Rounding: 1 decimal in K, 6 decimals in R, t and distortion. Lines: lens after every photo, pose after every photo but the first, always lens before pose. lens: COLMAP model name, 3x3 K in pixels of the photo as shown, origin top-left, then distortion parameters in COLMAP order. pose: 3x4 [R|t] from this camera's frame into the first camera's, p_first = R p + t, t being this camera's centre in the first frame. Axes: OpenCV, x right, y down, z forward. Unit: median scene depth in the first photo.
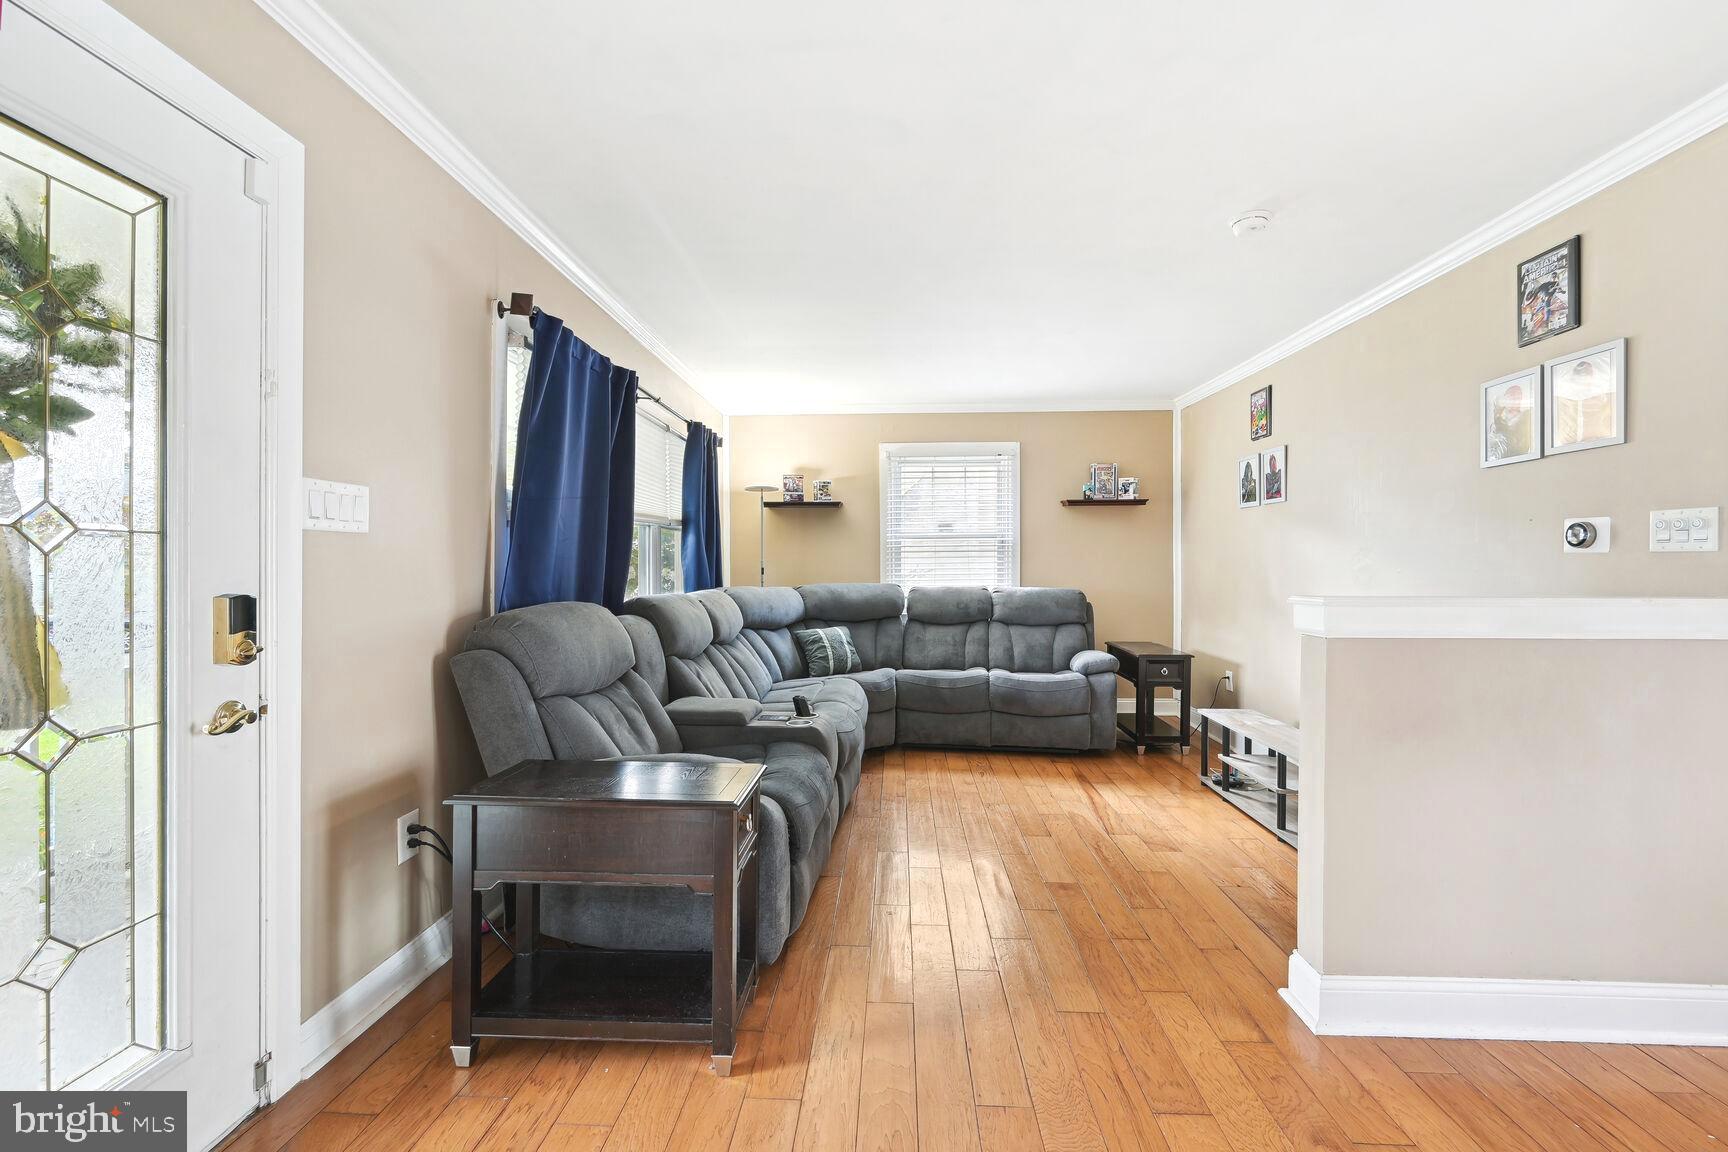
lens RADIAL K [[698.3, 0, 864.0], [0, 698.3, 576.0], [0, 0, 1]] dist [-0.001266, -0.000096]
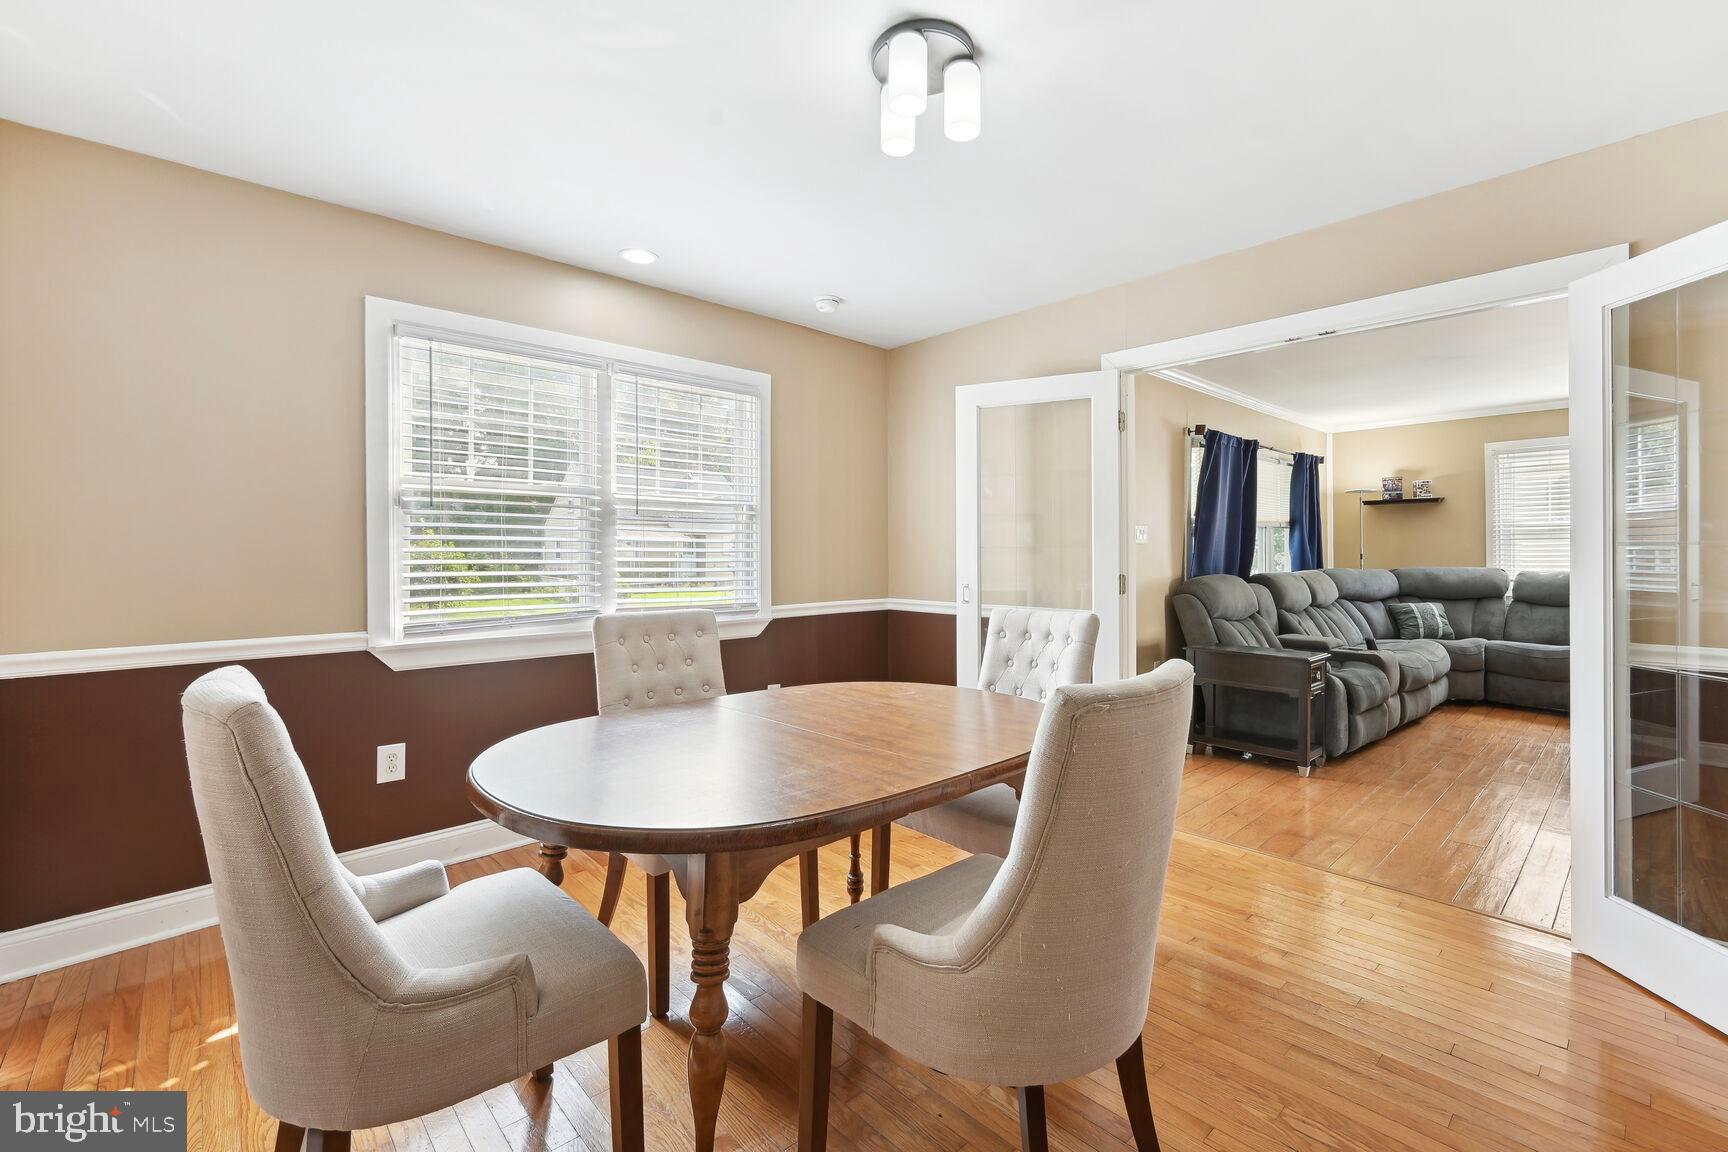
lens RADIAL K [[735.5, 0, 871.1], [0, 735.5, 552.0], [0, 0, 1]] dist [-0.001633, 0.000028]
pose [[0.710177, -0.001154, -0.704022, 0.189686], [-0.003551, 0.999980, -0.005221, -0.006063], [0.704014, 0.006208, 0.710159, -0.670265]]
